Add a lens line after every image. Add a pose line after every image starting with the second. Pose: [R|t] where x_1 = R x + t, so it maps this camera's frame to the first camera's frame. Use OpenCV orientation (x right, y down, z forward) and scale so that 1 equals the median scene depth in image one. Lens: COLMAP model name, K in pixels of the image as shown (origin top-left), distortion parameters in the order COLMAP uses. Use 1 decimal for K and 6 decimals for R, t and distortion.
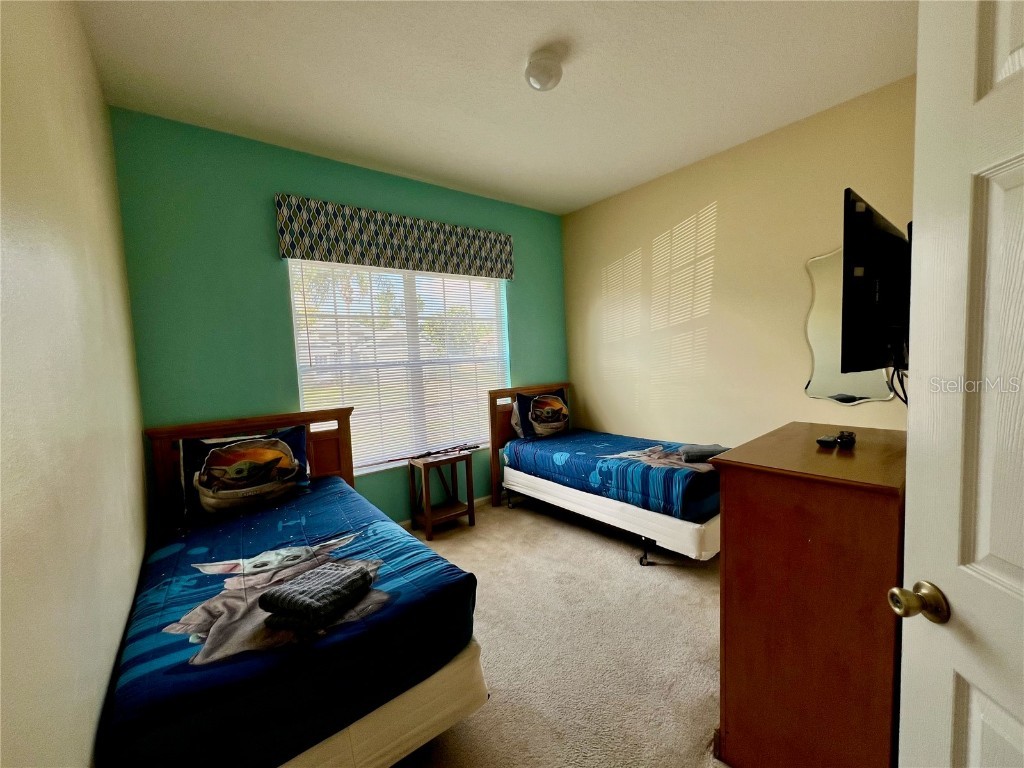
lens RADIAL K [[410.6, 0, 516.1], [0, 410.6, 382.9], [0, 0, 1]] dist [-0.002931, 0.000065]
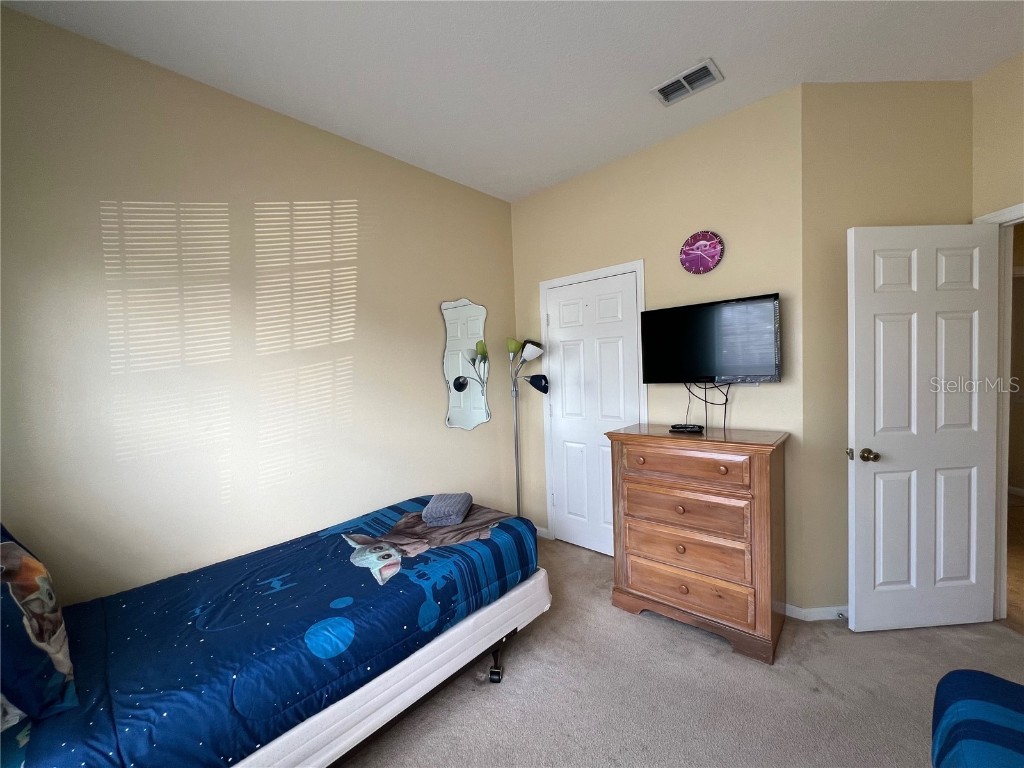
lens RADIAL K [[410.6, 0, 516.9], [0, 410.6, 382.7], [0, 0, 1]] dist [-0.002931, 0.000065]
pose [[-0.144743, 0.019104, 0.989285, -0.363578], [0.107048, 0.994248, -0.003538, -0.058160], [-0.983662, 0.105389, -0.145956, 0.903689]]
